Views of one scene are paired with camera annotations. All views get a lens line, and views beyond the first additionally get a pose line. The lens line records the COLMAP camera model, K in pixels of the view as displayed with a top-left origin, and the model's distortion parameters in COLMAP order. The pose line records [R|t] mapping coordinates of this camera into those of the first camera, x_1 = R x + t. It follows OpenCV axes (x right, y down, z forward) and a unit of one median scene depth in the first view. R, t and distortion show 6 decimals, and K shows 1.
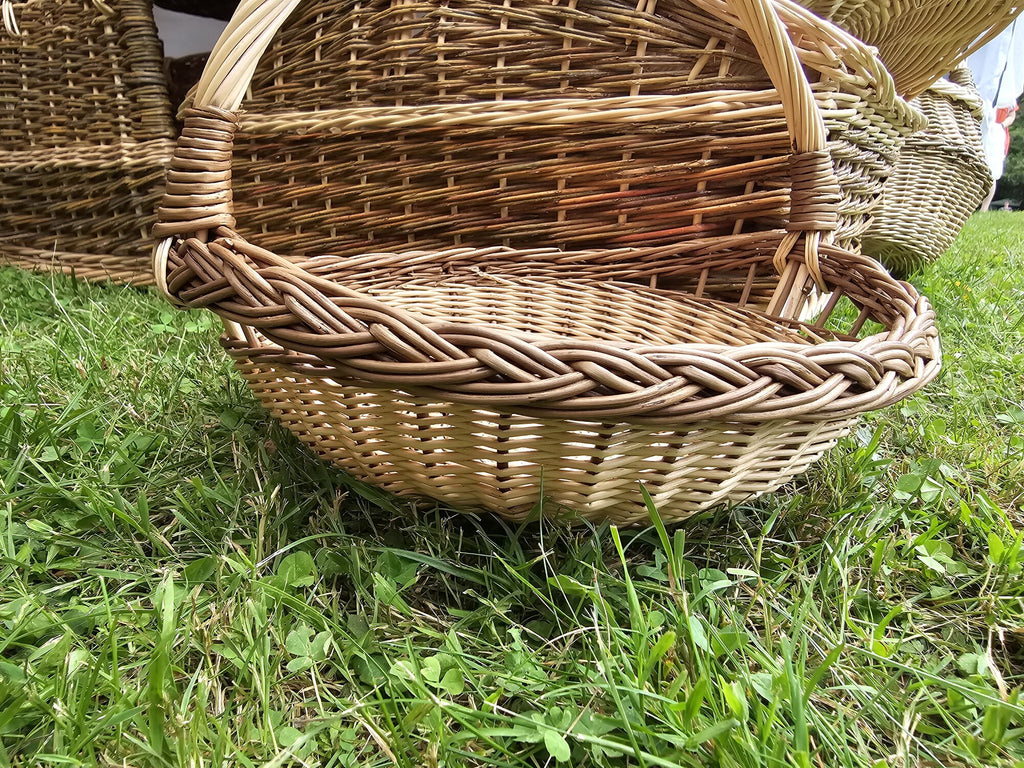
lens RADIAL K [[774.8, 0, 509.2], [0, 774.8, 384.9], [0, 0, 1]] dist [-0.008925, 0.001567]
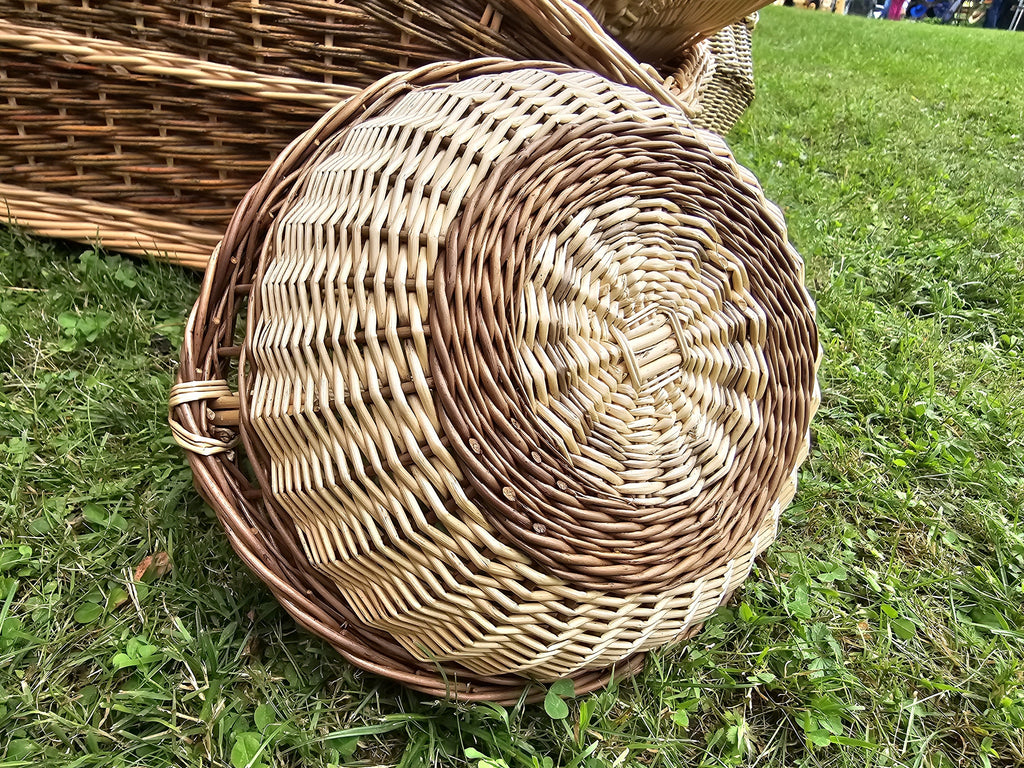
lens RADIAL K [[774.8, 0, 512.7], [0, 774.8, 385.0], [0, 0, 1]] dist [-0.008925, 0.001567]
pose [[0.946301, -0.083660, 0.312275, -0.114416], [-0.031626, 0.937347, 0.346958, -0.327745], [-0.321737, -0.338203, 0.884367, -0.018140]]
